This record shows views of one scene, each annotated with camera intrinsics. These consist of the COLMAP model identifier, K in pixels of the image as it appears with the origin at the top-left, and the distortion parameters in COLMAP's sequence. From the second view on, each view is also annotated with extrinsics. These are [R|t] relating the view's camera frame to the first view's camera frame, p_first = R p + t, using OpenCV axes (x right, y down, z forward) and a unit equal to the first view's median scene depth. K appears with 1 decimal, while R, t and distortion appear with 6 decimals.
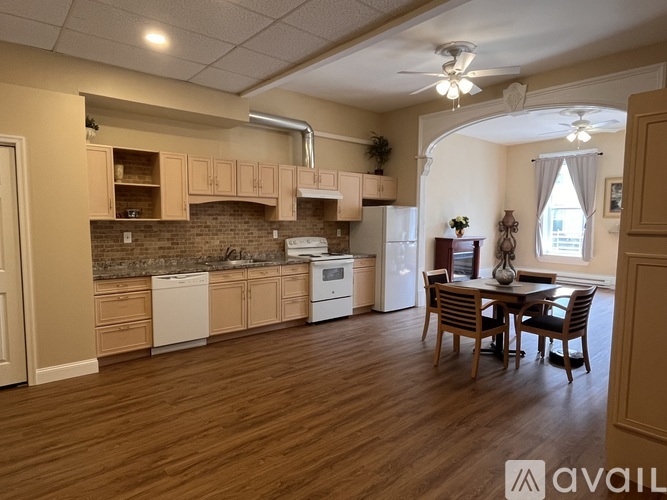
lens RADIAL K [[405.9, 0, 333.5], [0, 405.9, 250.0], [0, 0, 1]] dist [-0.057714, 0.097755]
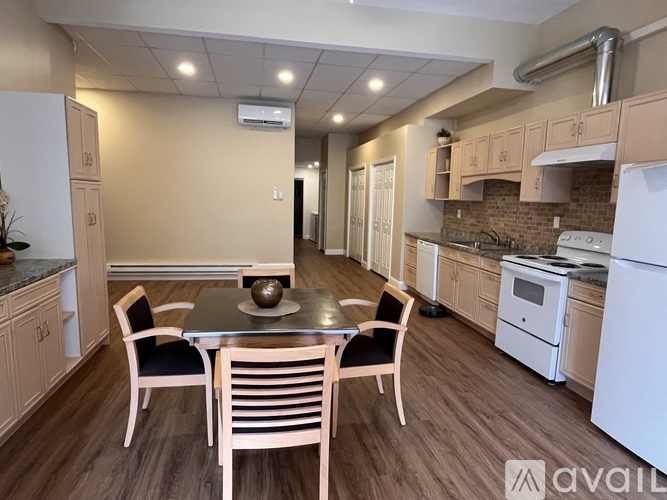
lens RADIAL K [[405.9, 0, 333.5], [0, 405.9, 250.0], [0, 0, 1]] dist [-0.057714, 0.097755]
pose [[-0.488353, 0.099291, -0.866979, 0.567506], [-0.087591, 0.982911, 0.161907, -0.062406], [0.868239, 0.155007, -0.471311, 0.884353]]
